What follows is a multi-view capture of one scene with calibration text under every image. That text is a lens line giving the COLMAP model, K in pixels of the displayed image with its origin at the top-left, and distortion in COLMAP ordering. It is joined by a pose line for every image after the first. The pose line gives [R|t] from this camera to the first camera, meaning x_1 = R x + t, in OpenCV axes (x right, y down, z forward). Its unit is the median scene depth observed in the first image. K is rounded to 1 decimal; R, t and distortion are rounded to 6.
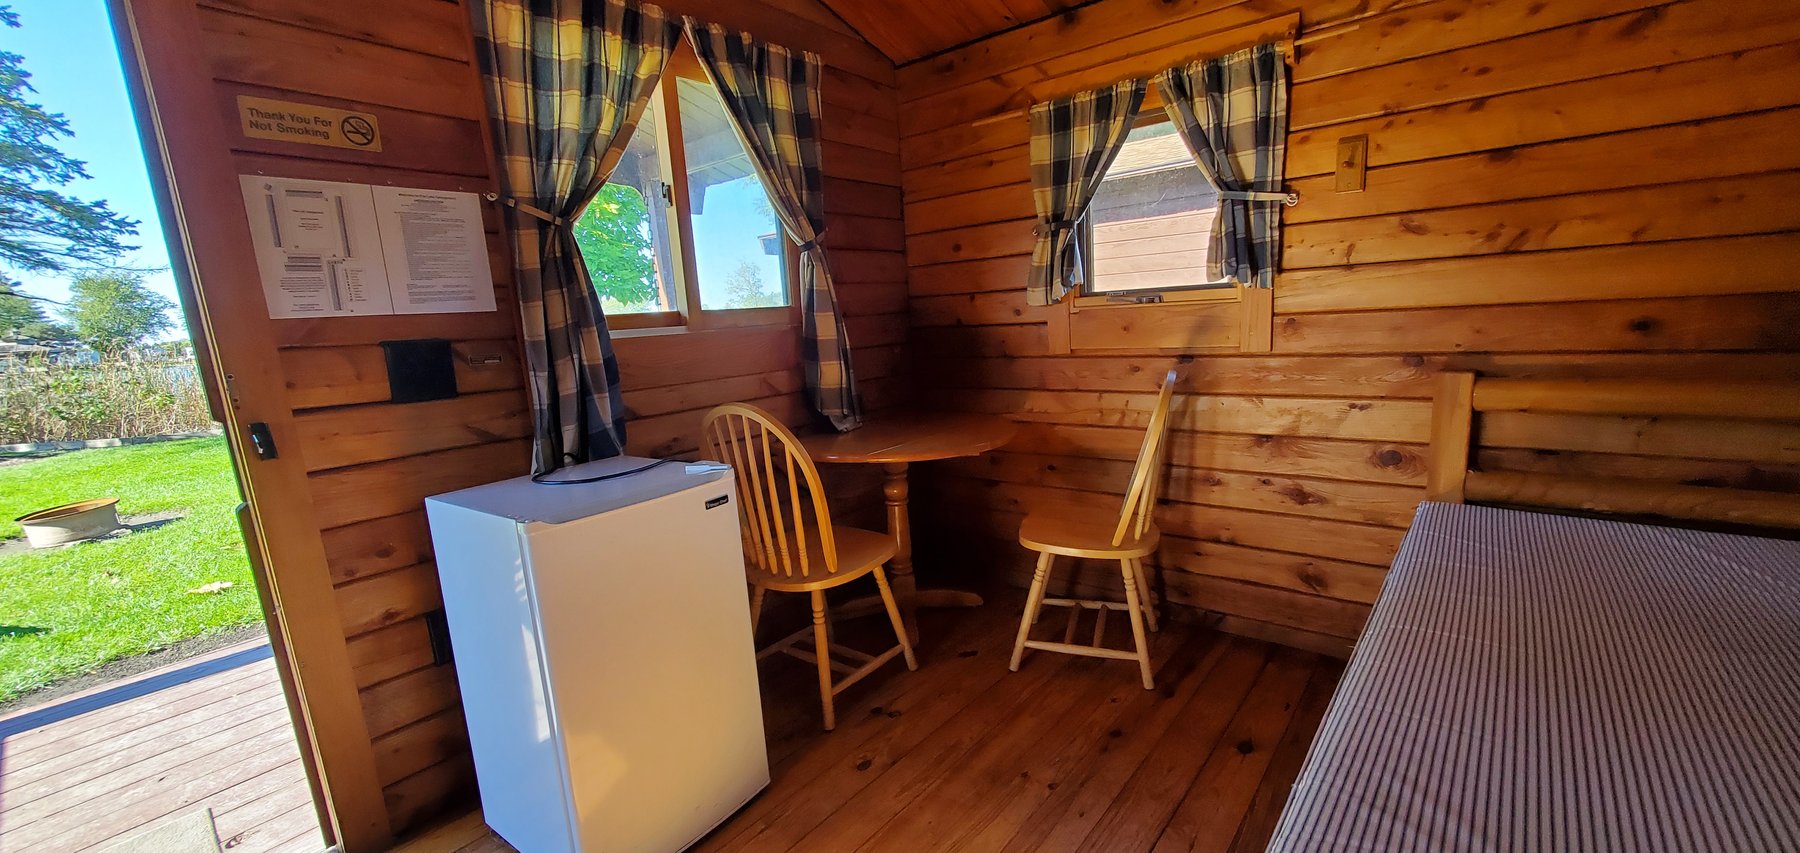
lens RADIAL K [[727.0, 0, 908.4], [0, 727.0, 438.9], [0, 0, 1]] dist [0.007972, -0.000257]
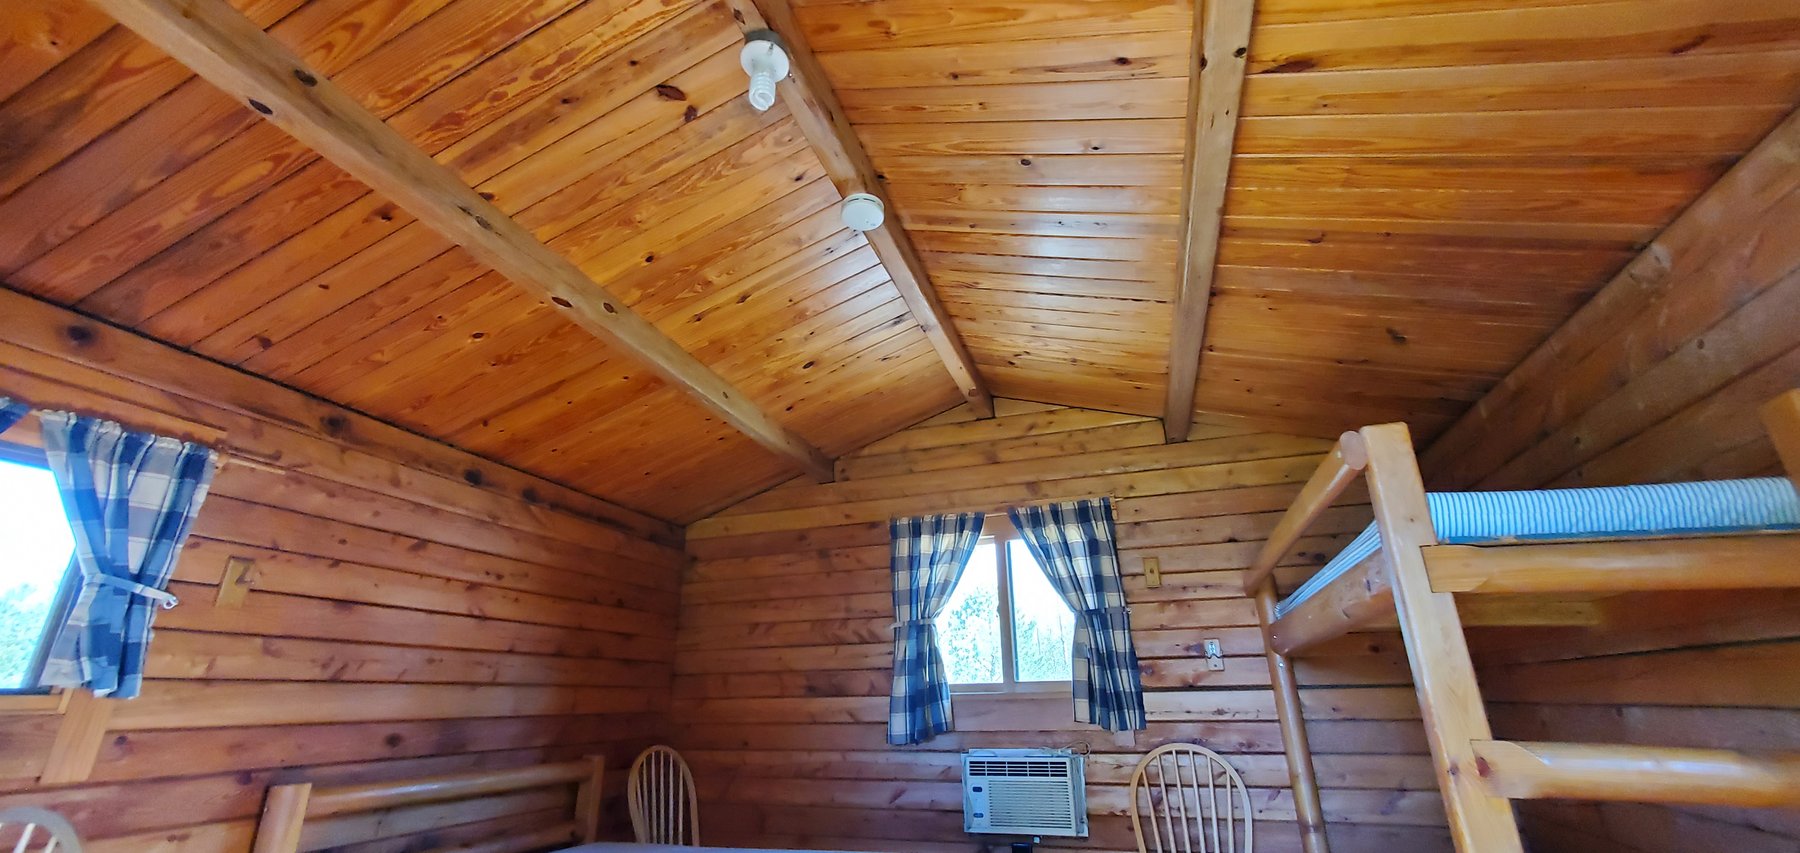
lens RADIAL K [[717.1, 0, 903.7], [0, 717.1, 440.2], [0, 0, 1]] dist [0.010370, -0.004307]
pose [[-0.338011, 0.382976, 0.859697, -0.681447], [0.204175, 0.921546, -0.330252, -0.018303], [-0.918728, 0.063900, -0.389686, 0.478636]]
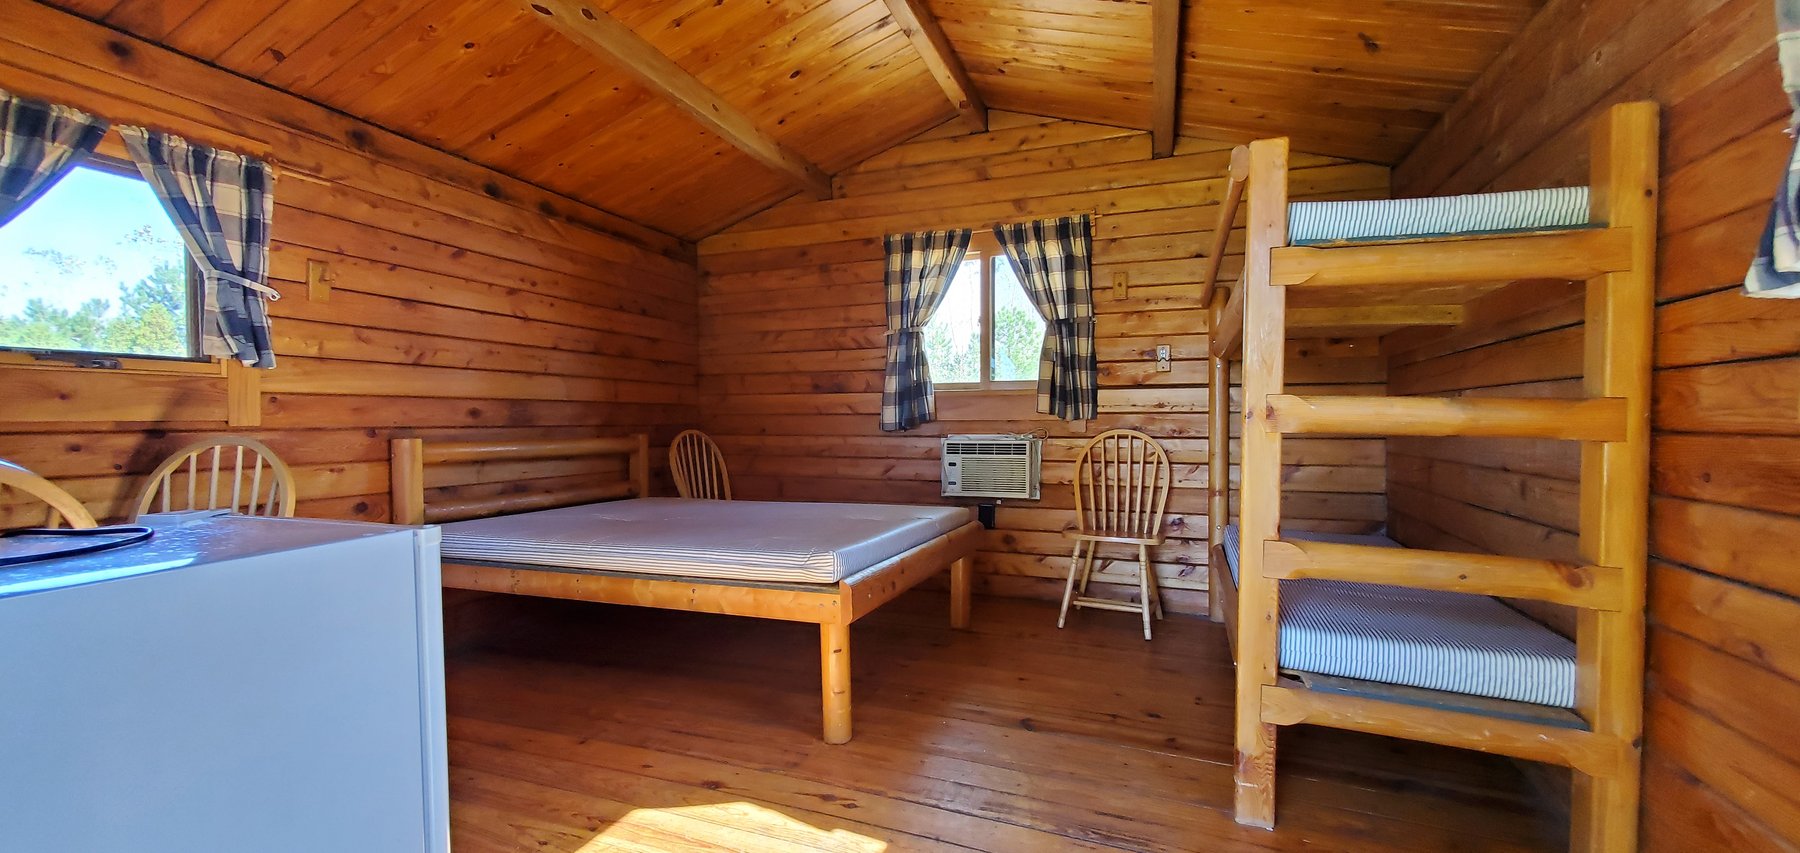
lens RADIAL K [[717.1, 0, 903.7], [0, 717.1, 440.2], [0, 0, 1]] dist [0.010370, -0.004307]
pose [[-0.305470, 0.035214, 0.951550, -0.865845], [0.190908, 0.981290, 0.024971, 0.061418], [-0.932868, 0.189286, -0.306477, 0.461648]]
